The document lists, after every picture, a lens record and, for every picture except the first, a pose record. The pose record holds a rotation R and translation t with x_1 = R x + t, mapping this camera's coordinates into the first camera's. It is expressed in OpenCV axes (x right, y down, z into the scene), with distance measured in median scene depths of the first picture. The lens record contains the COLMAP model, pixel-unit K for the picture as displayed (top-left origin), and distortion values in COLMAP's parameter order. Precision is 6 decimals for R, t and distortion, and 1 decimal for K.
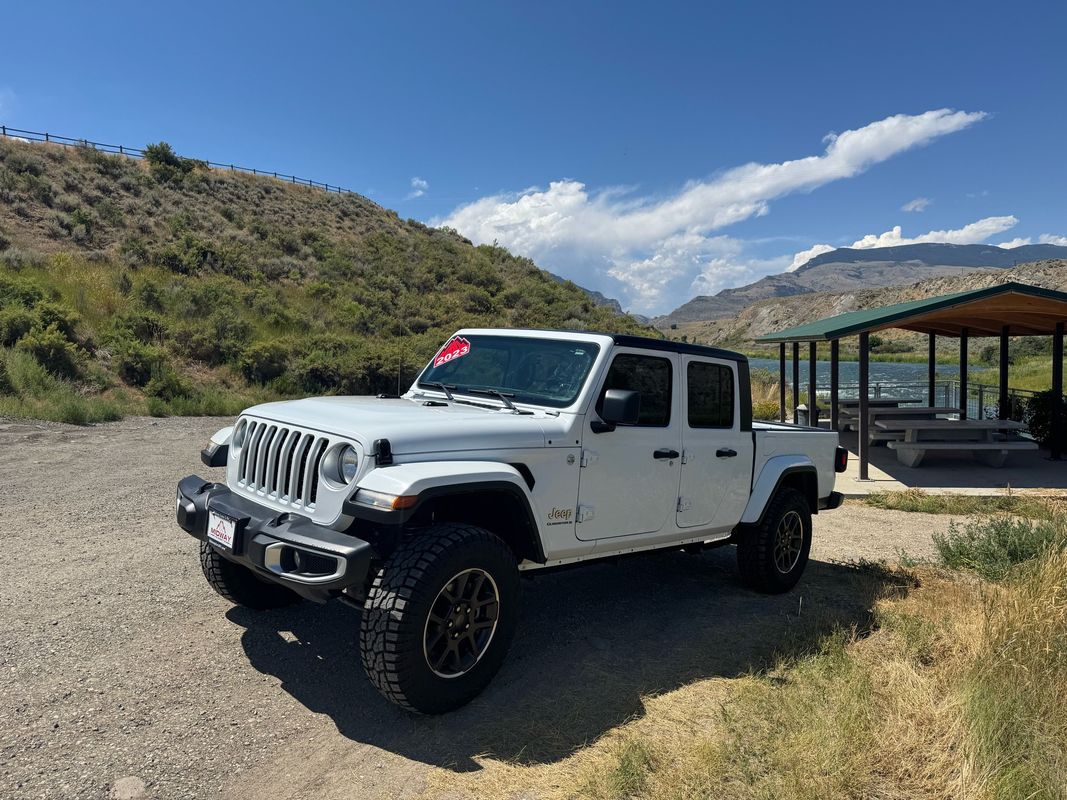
lens RADIAL K [[762.9, 0, 533.5], [0, 762.9, 400.0], [0, 0, 1]] dist [0.063010, -0.073134]
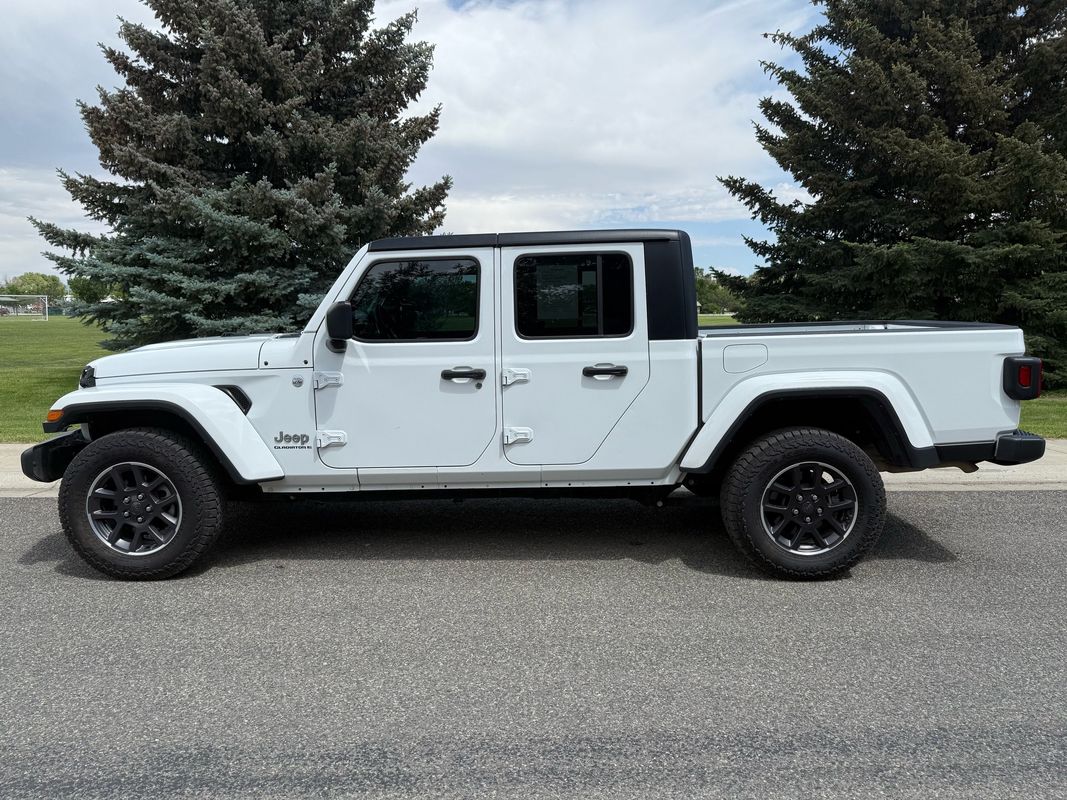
lens RADIAL K [[775.9, 0, 533.5], [0, 775.9, 400.0], [0, 0, 1]] dist [0.086669, -0.139955]
pose [[0.674605, -0.024443, -0.737774, 0.750239], [0.062722, 0.997735, 0.024296, 0.074528], [0.735509, -0.062665, 0.674610, 0.434702]]
